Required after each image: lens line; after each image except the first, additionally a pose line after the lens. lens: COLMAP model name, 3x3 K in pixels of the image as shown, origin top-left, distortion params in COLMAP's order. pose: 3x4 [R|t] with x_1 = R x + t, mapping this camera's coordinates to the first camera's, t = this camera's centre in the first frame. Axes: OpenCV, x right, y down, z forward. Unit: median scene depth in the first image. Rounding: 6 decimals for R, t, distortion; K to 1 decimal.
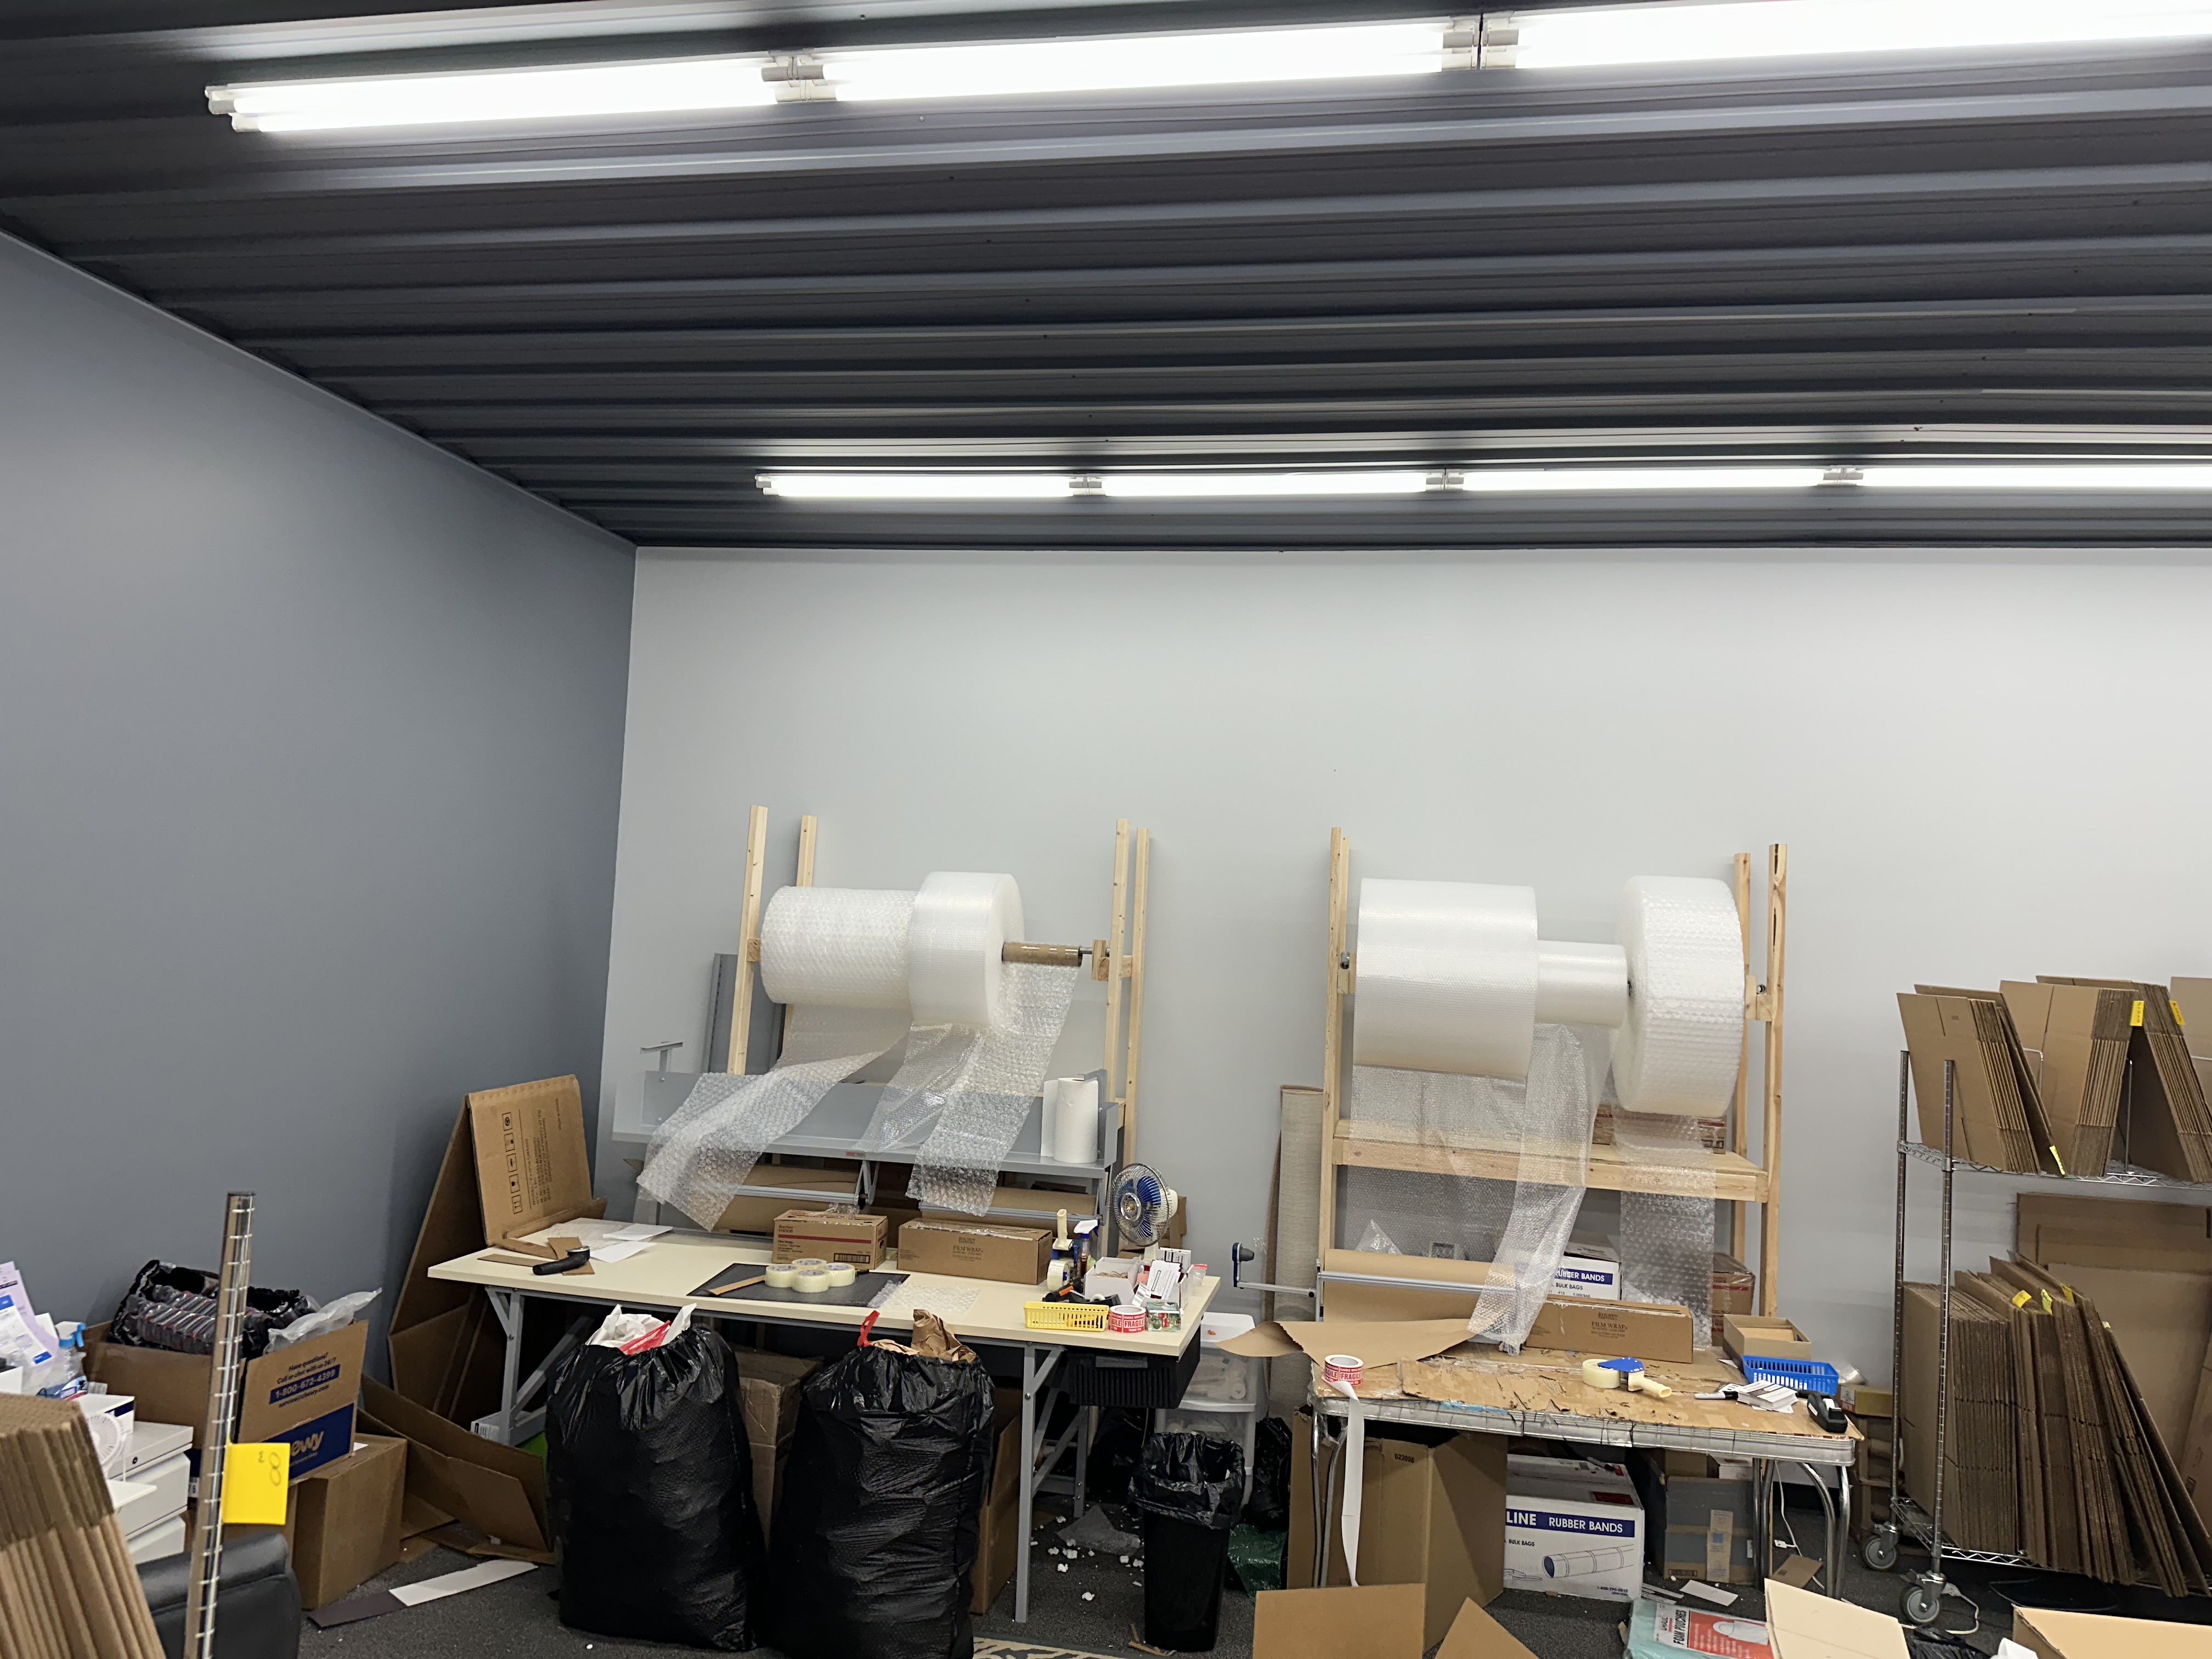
lens RADIAL K [[1572.7, 0, 1107.4], [0, 1572.7, 823.8], [0, 0, 1]] dist [0.008537, 0.000969]
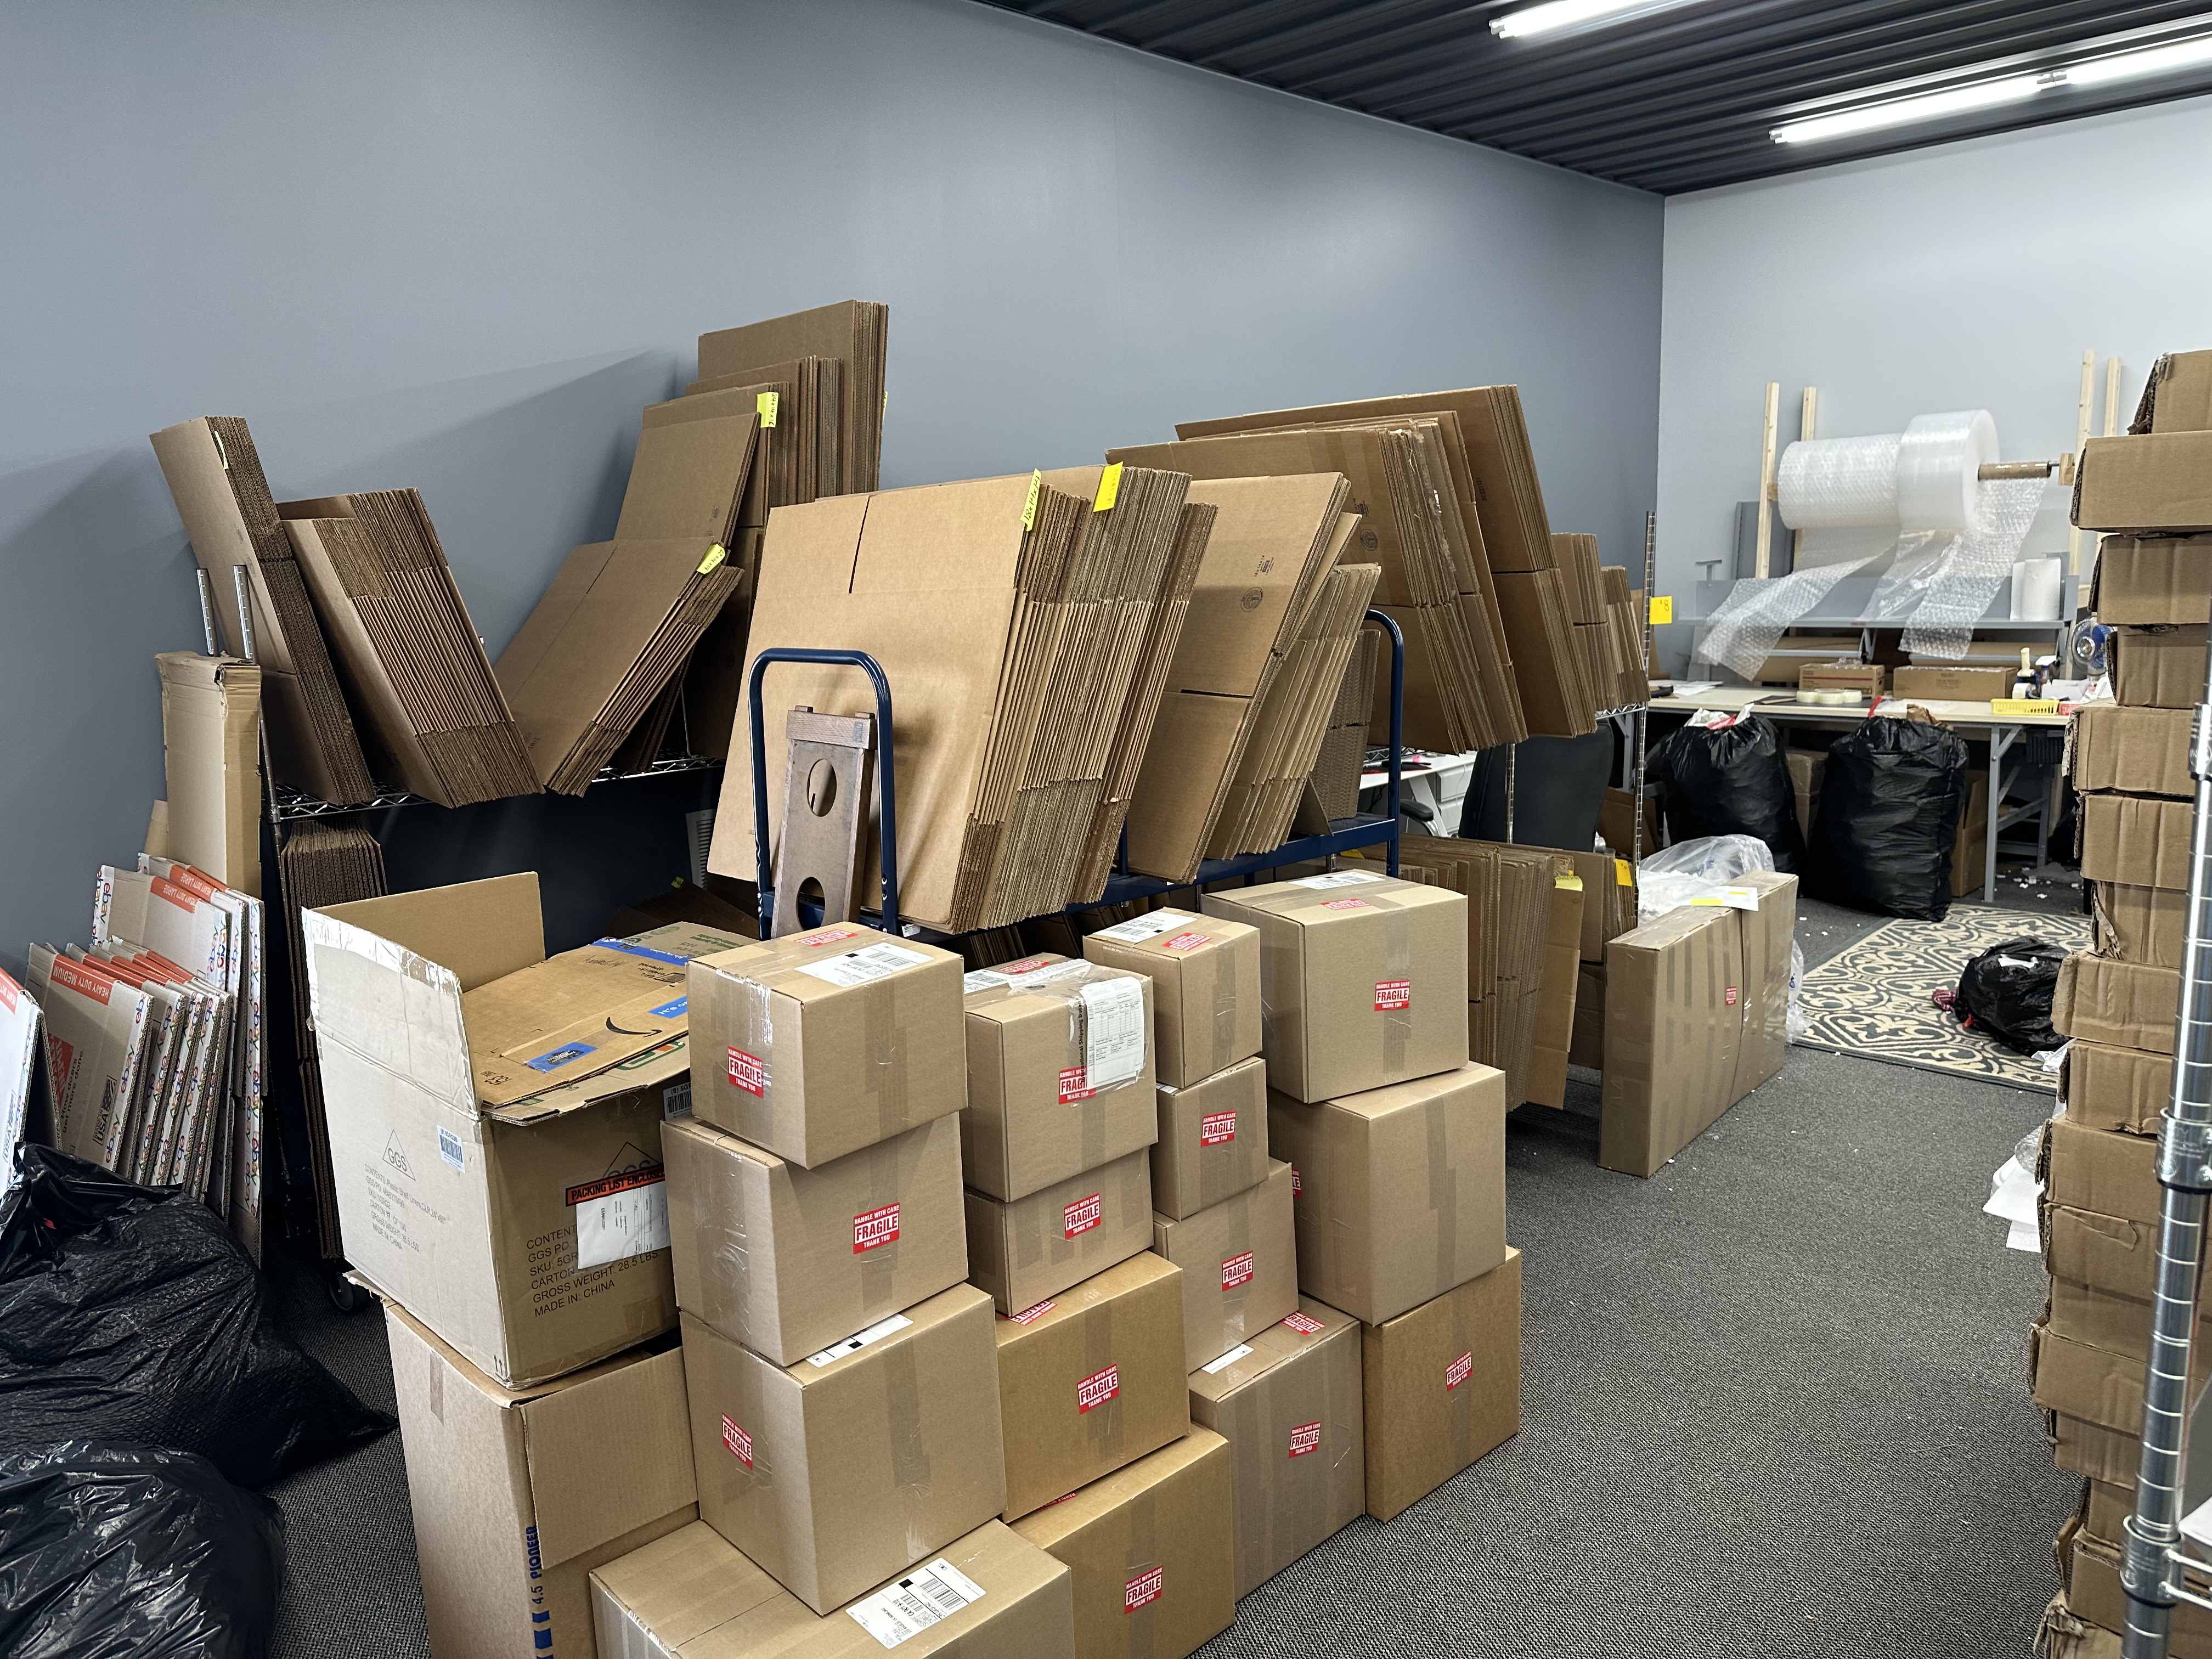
lens RADIAL K [[1572.7, 0, 1101.4], [0, 1572.7, 816.7], [0, 0, 1]] dist [0.008537, 0.000969]
pose [[0.832776, 0.014146, -0.553430, 0.060235], [0.112426, 0.974522, 0.194082, 0.027504], [0.542075, -0.223846, 0.809968, -0.558555]]
